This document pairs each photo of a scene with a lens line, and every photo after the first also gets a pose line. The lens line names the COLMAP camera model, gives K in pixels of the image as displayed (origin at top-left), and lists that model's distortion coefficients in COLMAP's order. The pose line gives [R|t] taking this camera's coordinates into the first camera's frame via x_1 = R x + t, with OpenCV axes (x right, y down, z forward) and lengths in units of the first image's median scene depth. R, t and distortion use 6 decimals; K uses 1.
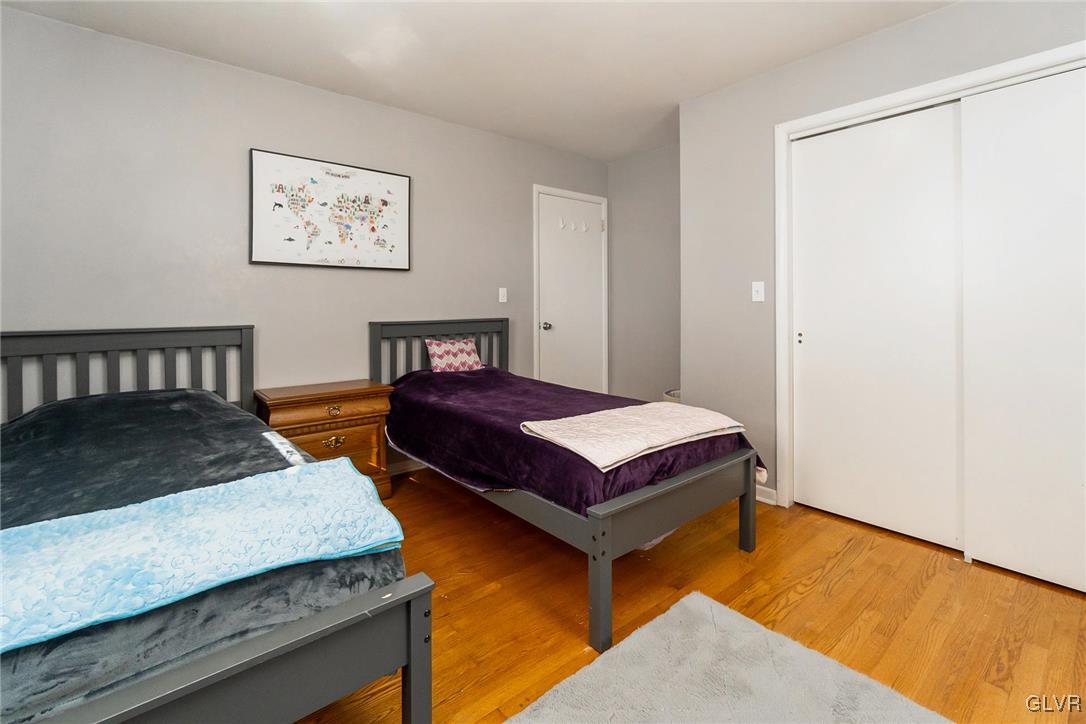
lens RADIAL K [[487.0, 0, 545.0], [0, 487.0, 299.7], [0, 0, 1]] dist [-0.009850, 0.000892]
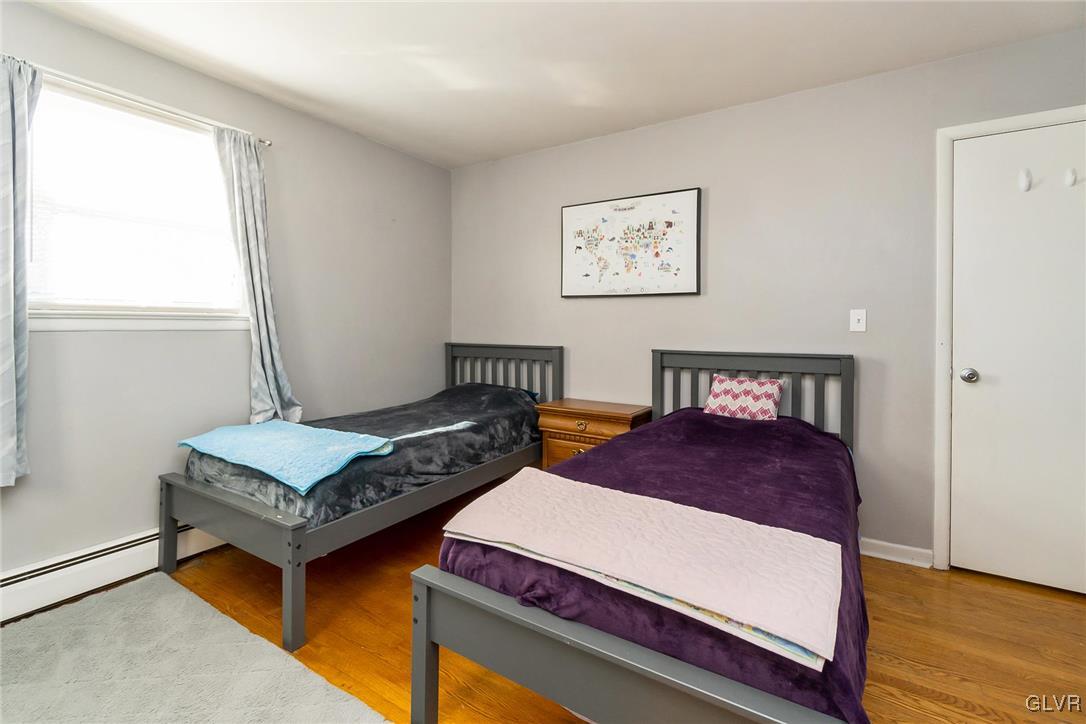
lens RADIAL K [[487.0, 0, 545.1], [0, 487.0, 331.1], [0, 0, 1]] dist [-0.009850, 0.000892]
pose [[0.298128, 0.007299, -0.954498, 0.523015], [-0.004950, 0.999969, 0.006100, 0.003894], [0.954513, 0.002907, 0.298155, 0.508296]]
